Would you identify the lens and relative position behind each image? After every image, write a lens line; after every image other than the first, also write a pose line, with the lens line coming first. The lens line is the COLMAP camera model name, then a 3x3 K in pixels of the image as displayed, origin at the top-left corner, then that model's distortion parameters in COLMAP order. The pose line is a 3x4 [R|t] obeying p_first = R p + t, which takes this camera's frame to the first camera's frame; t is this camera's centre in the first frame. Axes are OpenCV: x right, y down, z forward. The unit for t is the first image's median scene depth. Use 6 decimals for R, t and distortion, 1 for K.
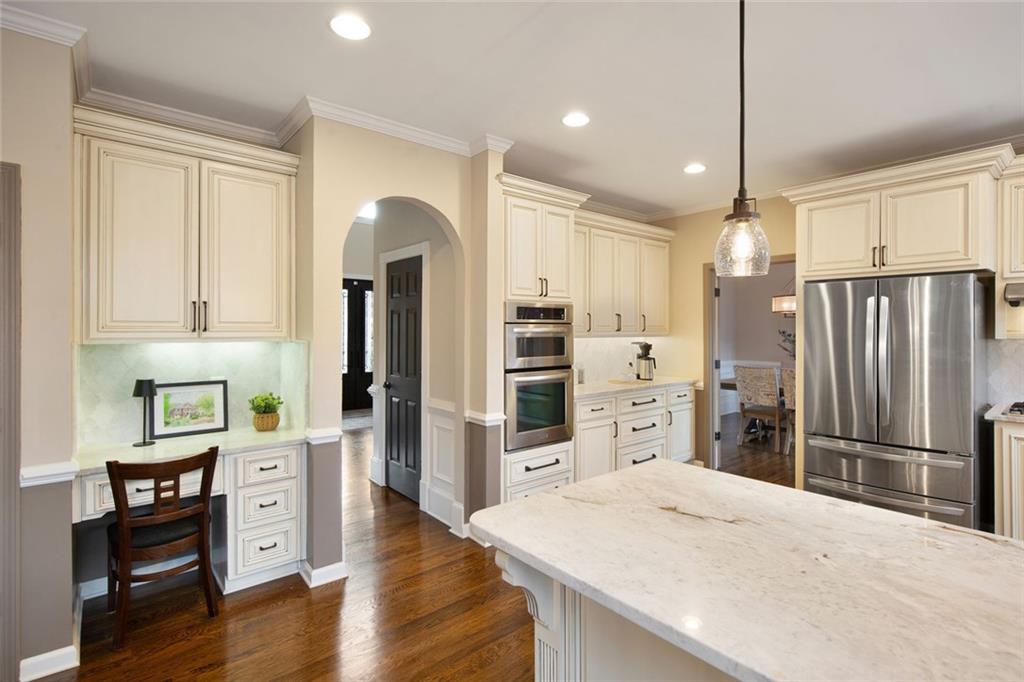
lens RADIAL K [[482.9, 0, 512.5], [0, 482.9, 328.0], [0, 0, 1]] dist [-0.016569, -0.000133]
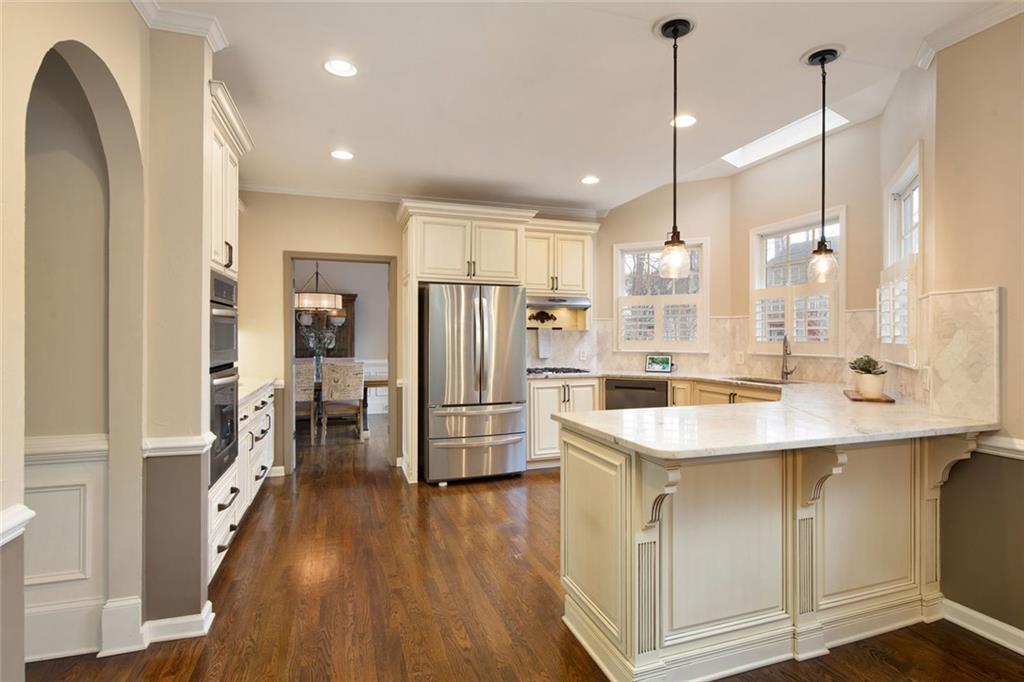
lens RADIAL K [[520.1, 0, 519.8], [0, 520.1, 338.3], [0, 0, 1]] dist [-0.000126, 0.000403]
pose [[0.360437, -0.004539, 0.932773, -0.565502], [-0.003814, 0.999973, 0.006340, 0.038699], [-0.932776, -0.005843, 0.360410, 0.333808]]
